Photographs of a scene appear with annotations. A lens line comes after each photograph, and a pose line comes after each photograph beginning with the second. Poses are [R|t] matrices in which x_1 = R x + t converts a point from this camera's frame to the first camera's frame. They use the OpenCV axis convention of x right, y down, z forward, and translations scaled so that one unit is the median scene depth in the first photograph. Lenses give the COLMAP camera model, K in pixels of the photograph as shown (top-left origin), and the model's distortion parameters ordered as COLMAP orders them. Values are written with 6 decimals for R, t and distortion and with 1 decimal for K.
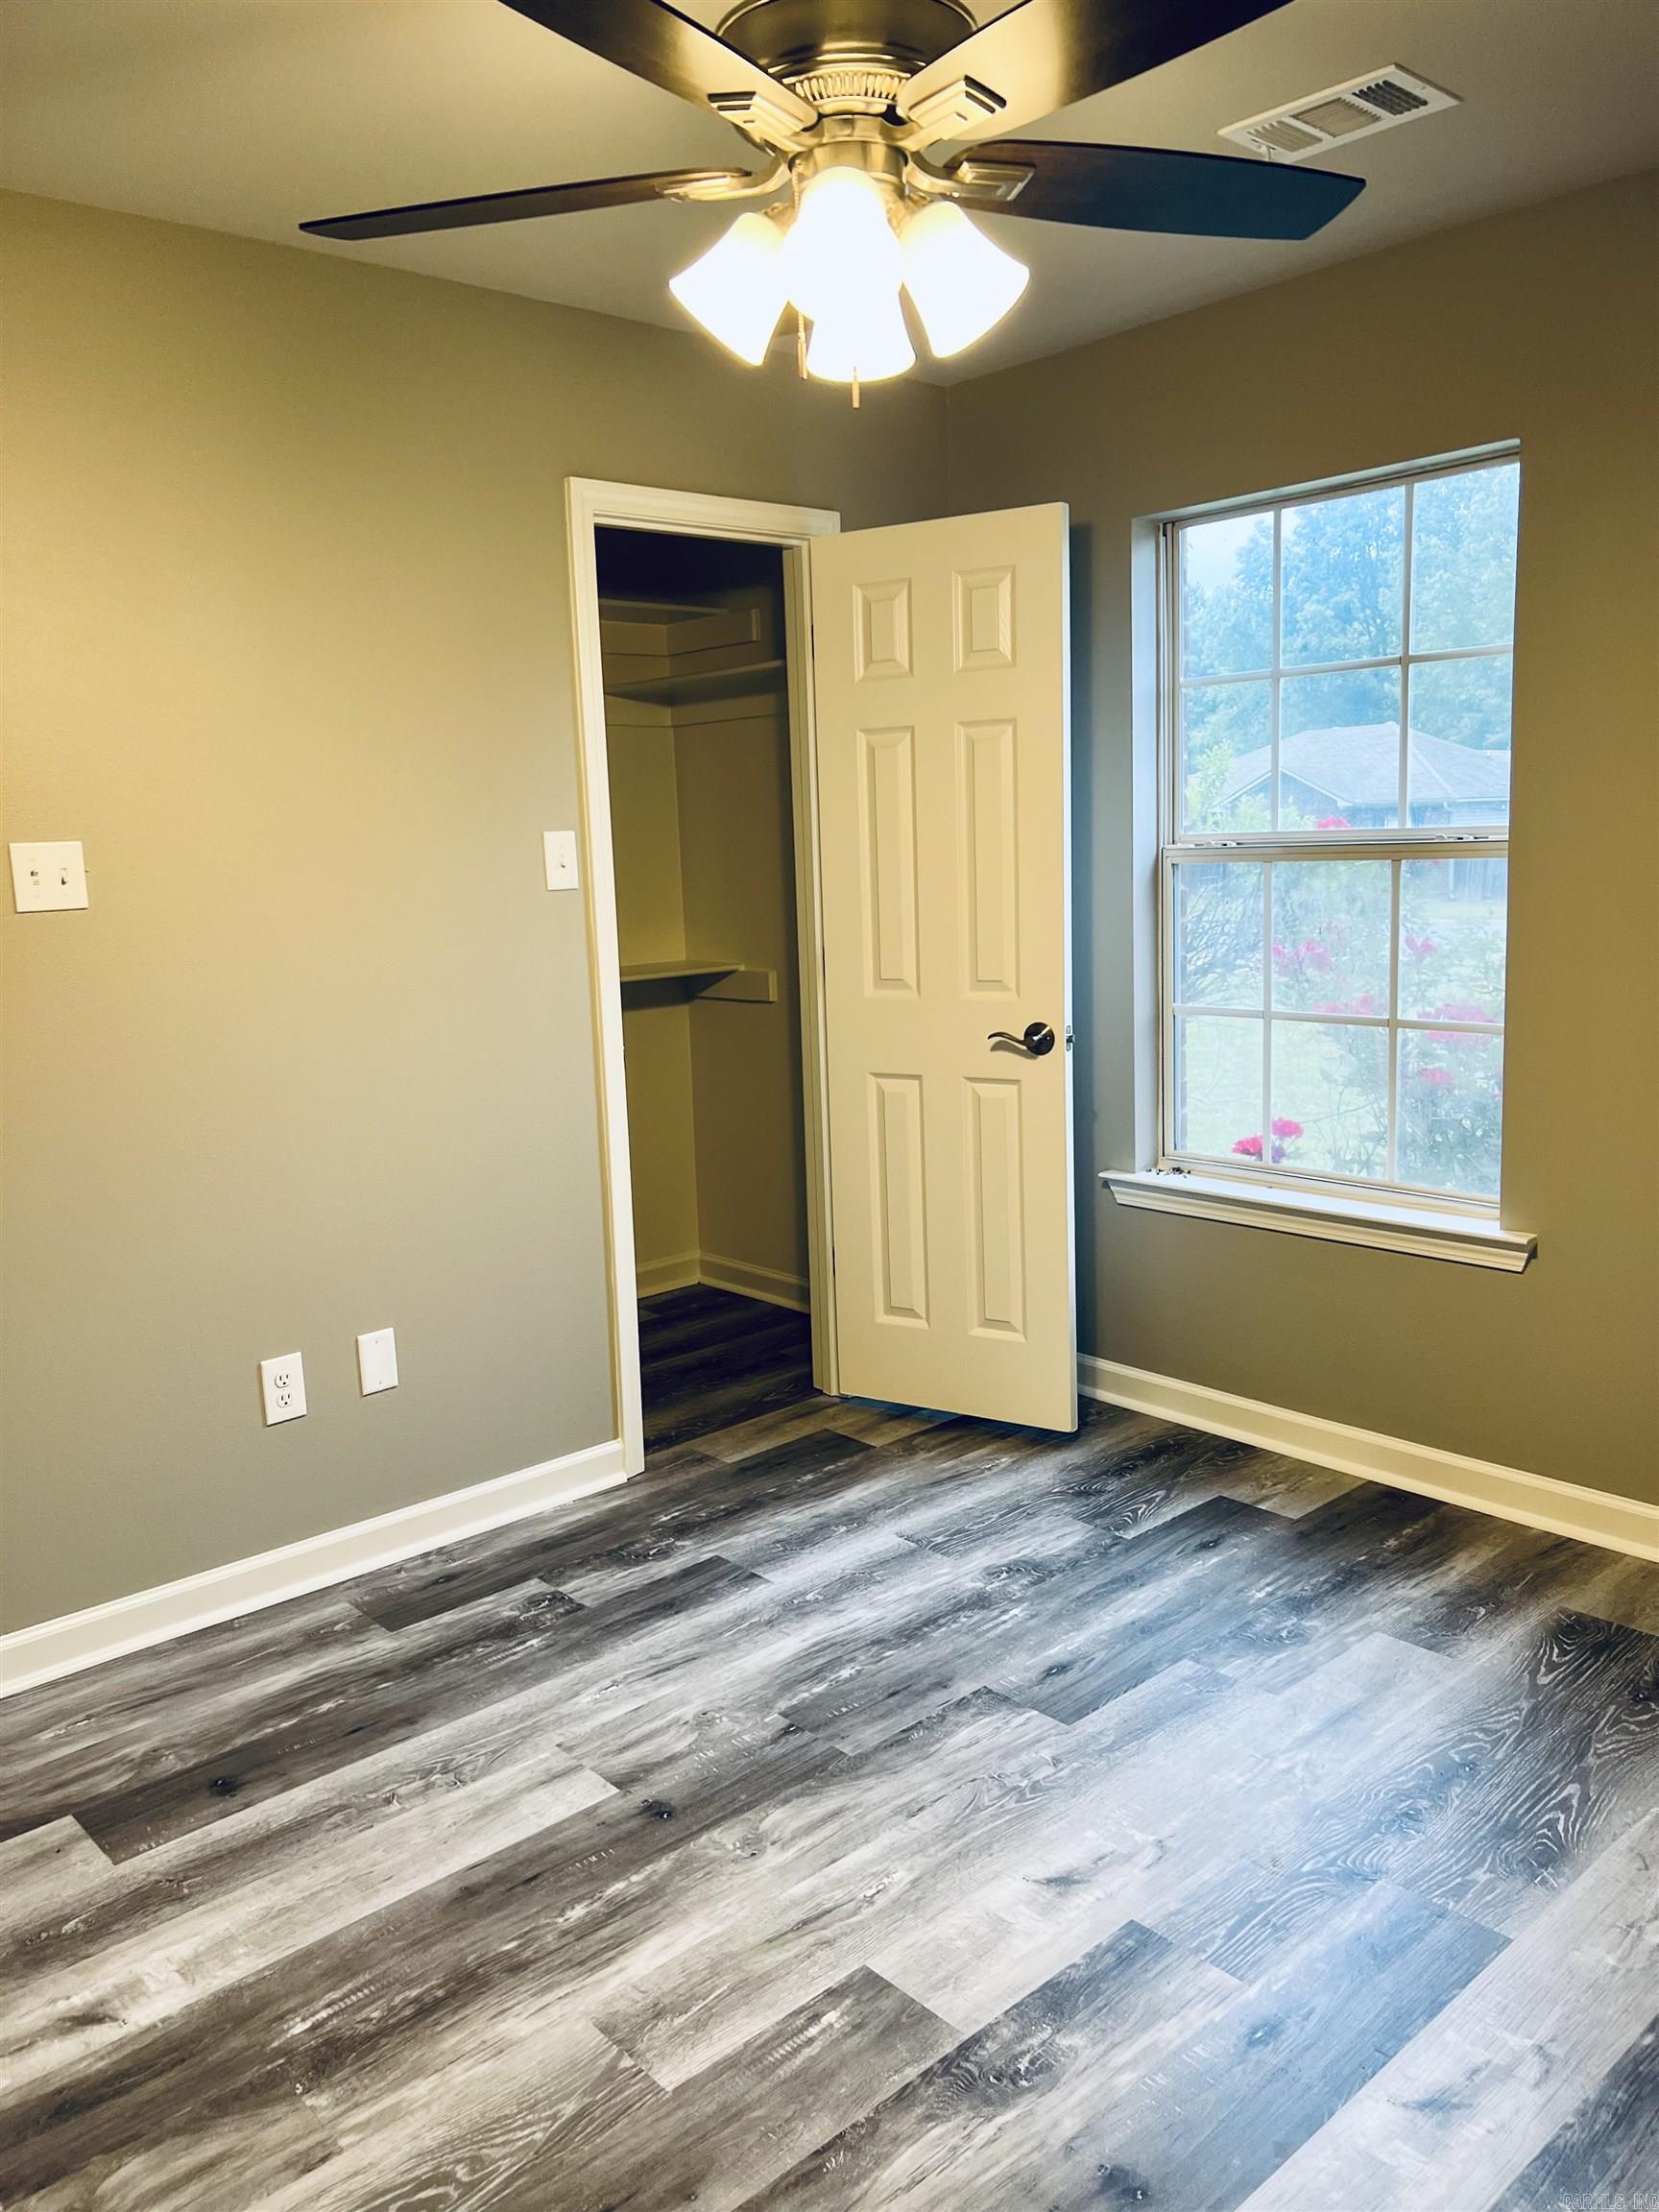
lens RADIAL K [[1679.2, 0, 819.7], [0, 1679.2, 1110.3], [0, 0, 1]] dist [0.060563, -0.069057]
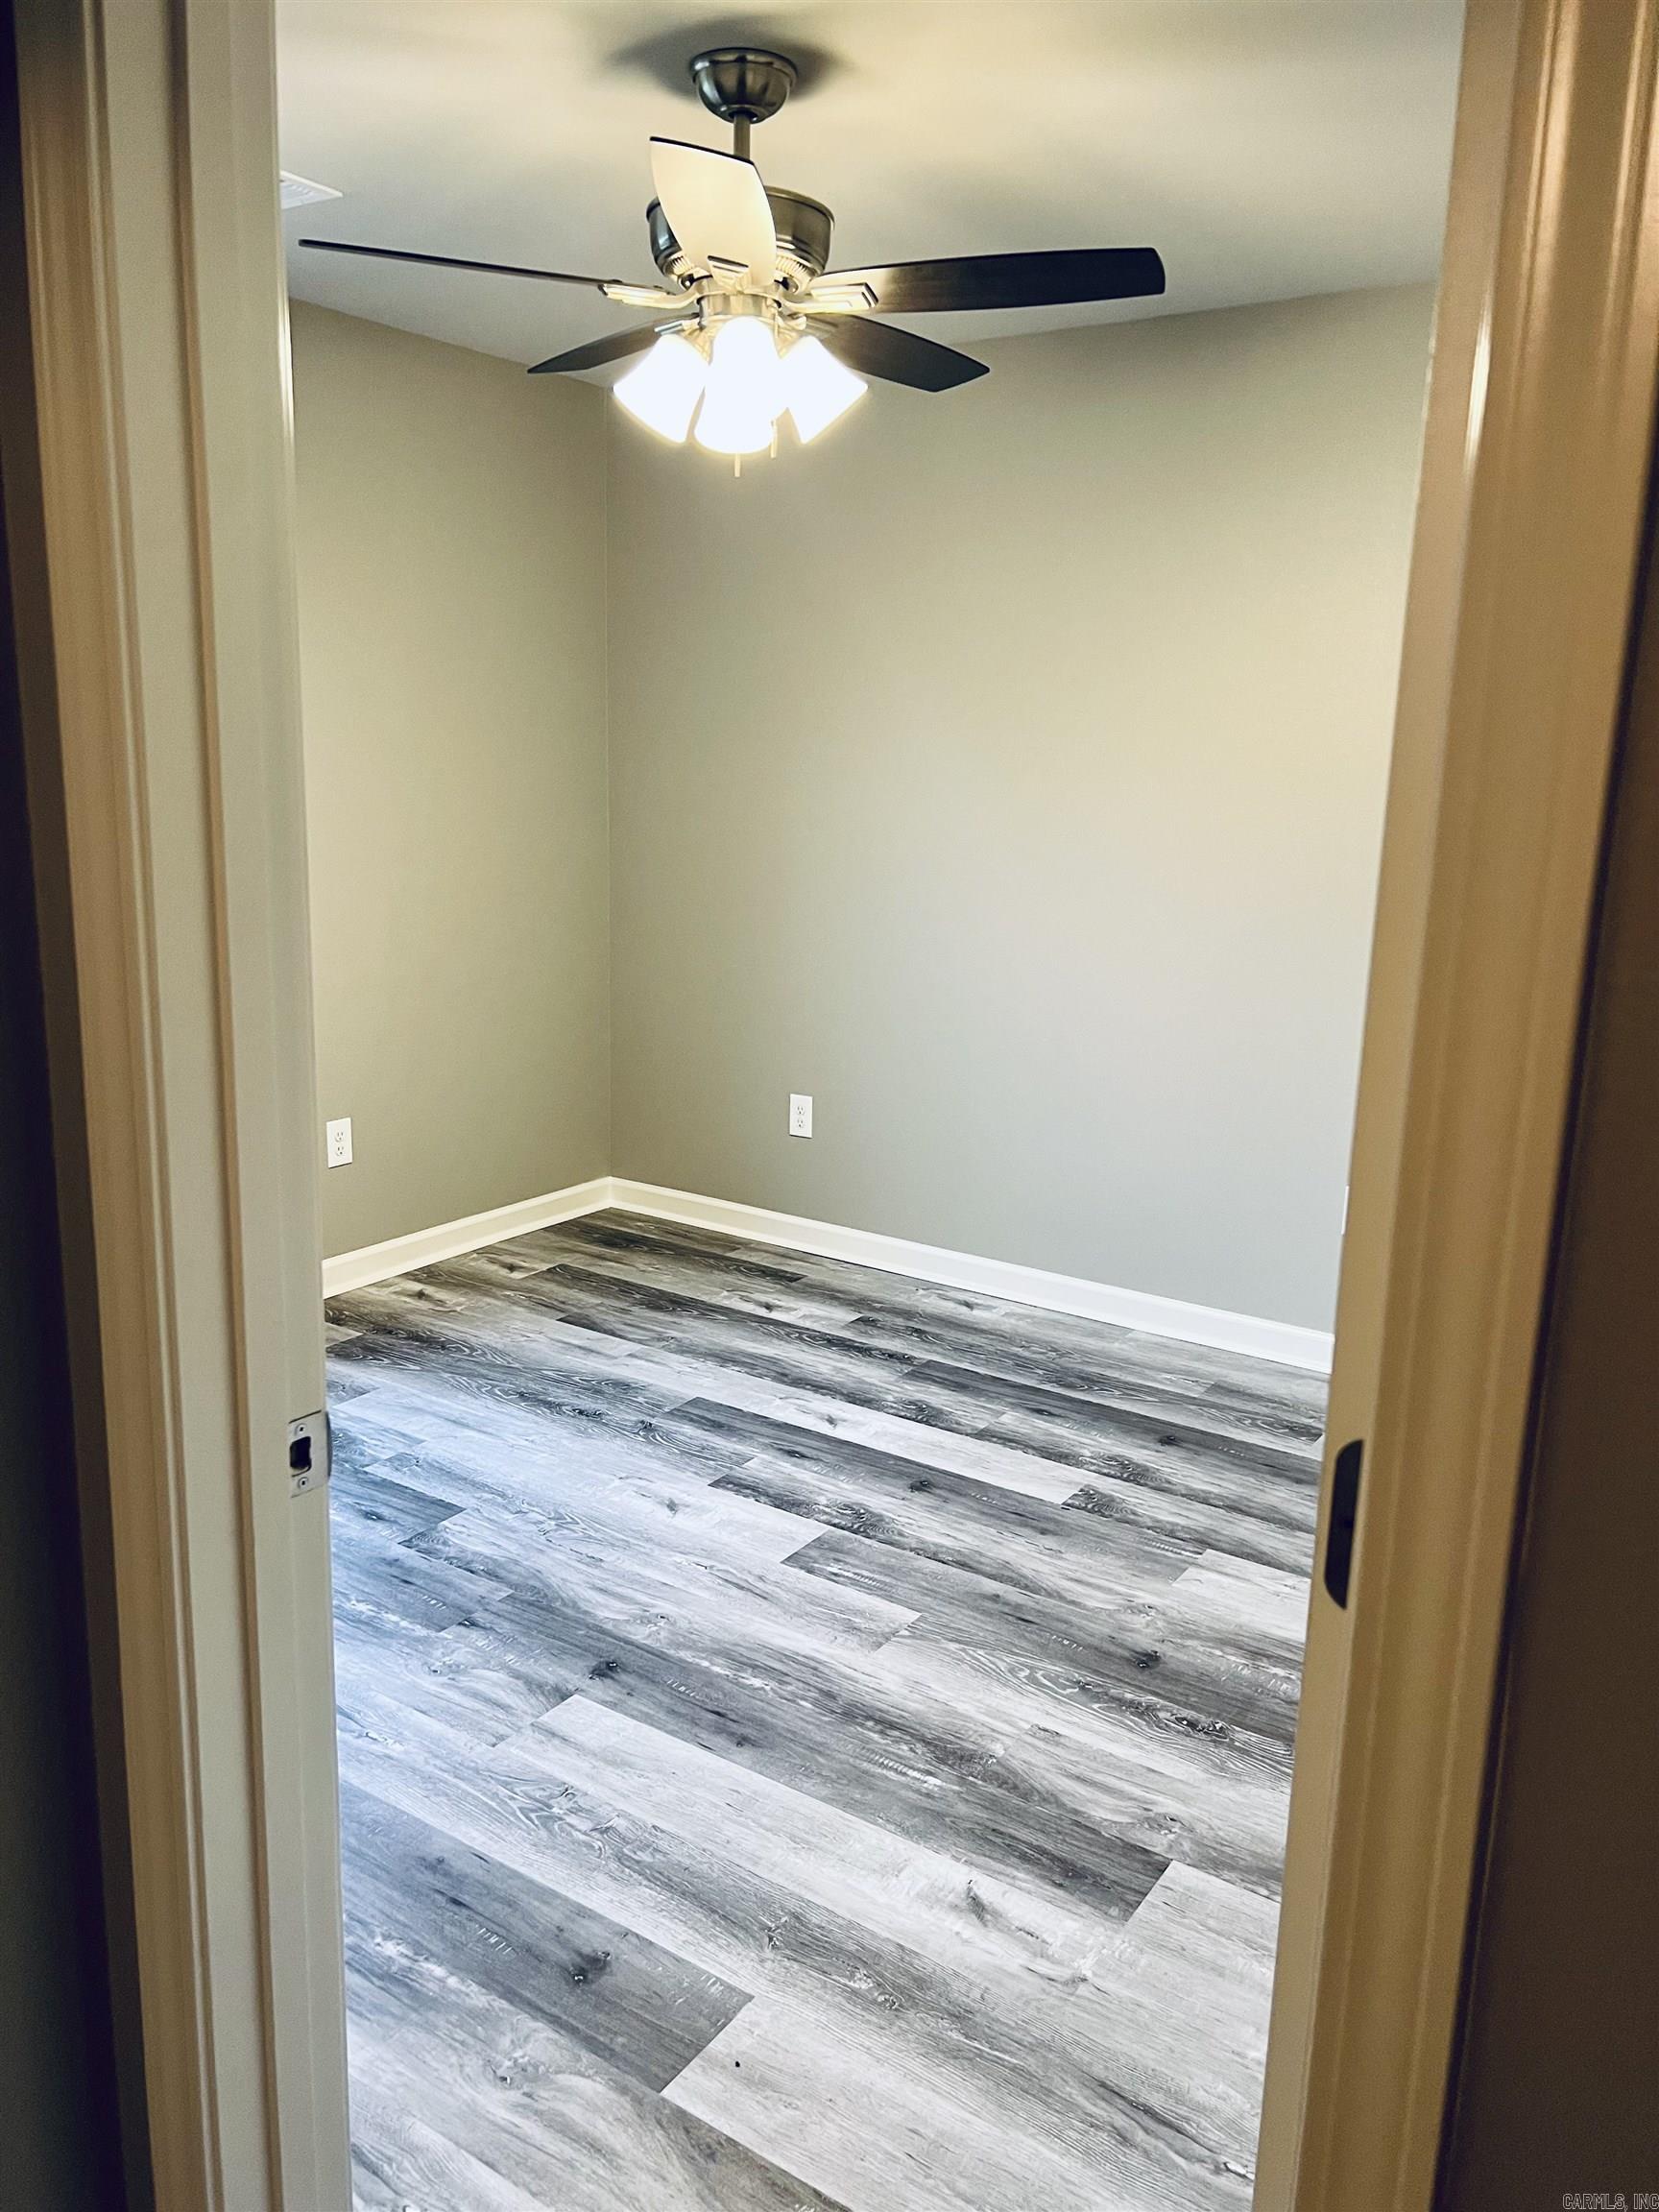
lens RADIAL K [[1679.2, 0, 825.7], [0, 1679.2, 1105.2], [0, 0, 1]] dist [0.060563, -0.069057]
pose [[-0.250705, -0.168763, 0.953240, -1.232045], [0.145215, 0.966990, 0.209389, -0.165558], [-0.957110, 0.190920, -0.217922, 1.140464]]
